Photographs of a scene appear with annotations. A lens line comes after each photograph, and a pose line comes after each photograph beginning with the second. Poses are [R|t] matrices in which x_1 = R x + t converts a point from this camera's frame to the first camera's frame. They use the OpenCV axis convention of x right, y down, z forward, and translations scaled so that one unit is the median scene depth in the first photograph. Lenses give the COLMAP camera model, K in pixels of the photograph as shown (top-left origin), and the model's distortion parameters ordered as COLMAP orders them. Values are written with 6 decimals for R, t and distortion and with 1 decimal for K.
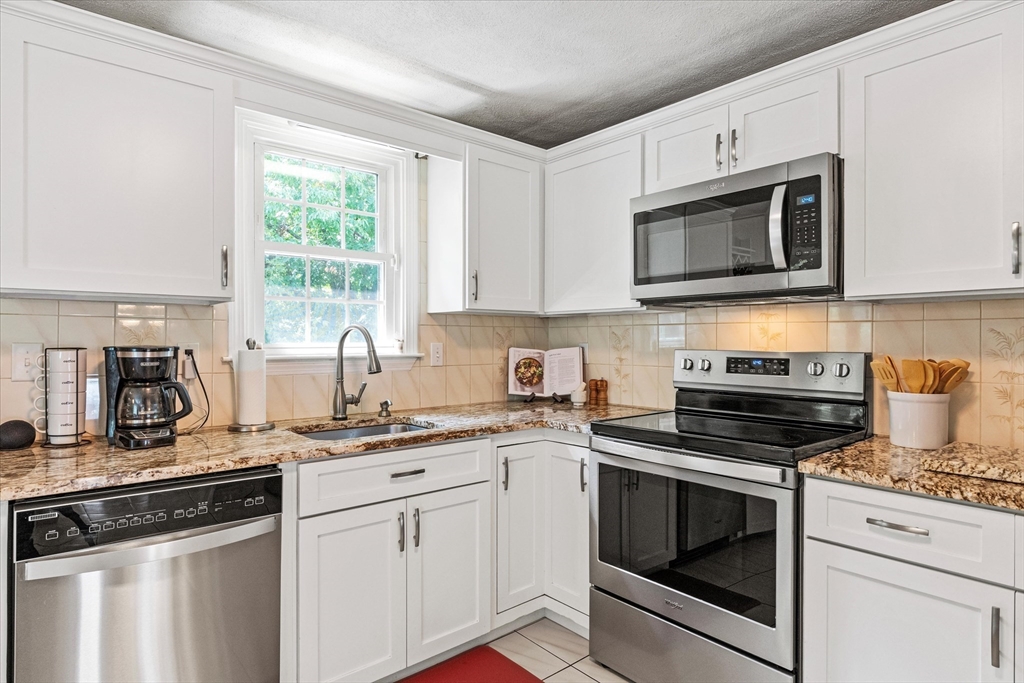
lens RADIAL K [[566.6, 0, 512.0], [0, 566.6, 341.5], [0, 0, 1]] dist [-0.001379, -0.001363]
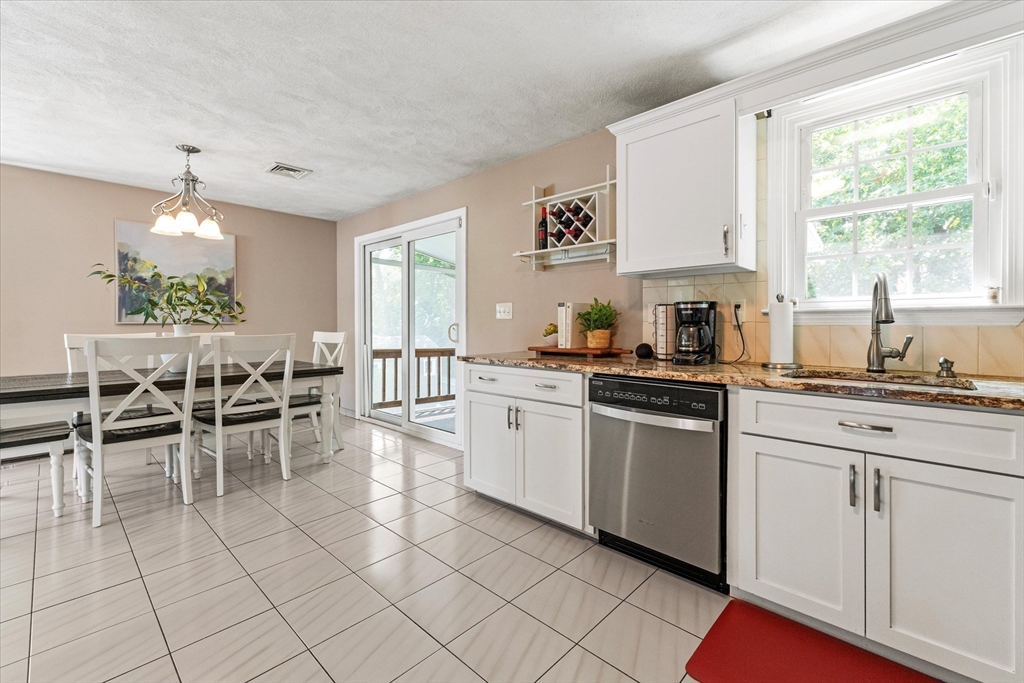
lens RADIAL K [[435.9, 0, 506.3], [0, 435.9, 326.7], [0, 0, 1]] dist [0.000638, 0.000160]
pose [[0.101919, 0.006711, -0.994770, 0.431062], [-0.001161, 0.999977, 0.006627, 0.062078], [0.994792, 0.000480, 0.101925, 0.324059]]
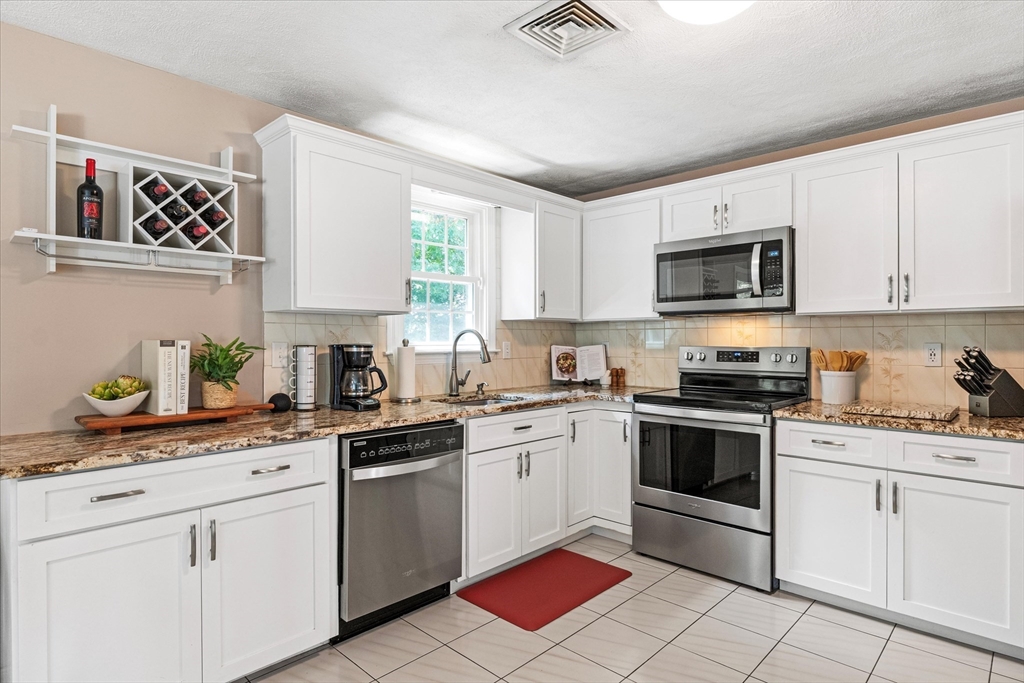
lens RADIAL K [[553.8, 0, 512.0], [0, 553.8, 341.5], [0, 0, 1]] dist [-0.002076, -0.000166]
pose [[0.995011, -0.001737, 0.099751, -0.337004], [0.001641, 0.999998, 0.001039, 0.000393], [-0.099752, -0.000870, 0.995012, -0.442599]]
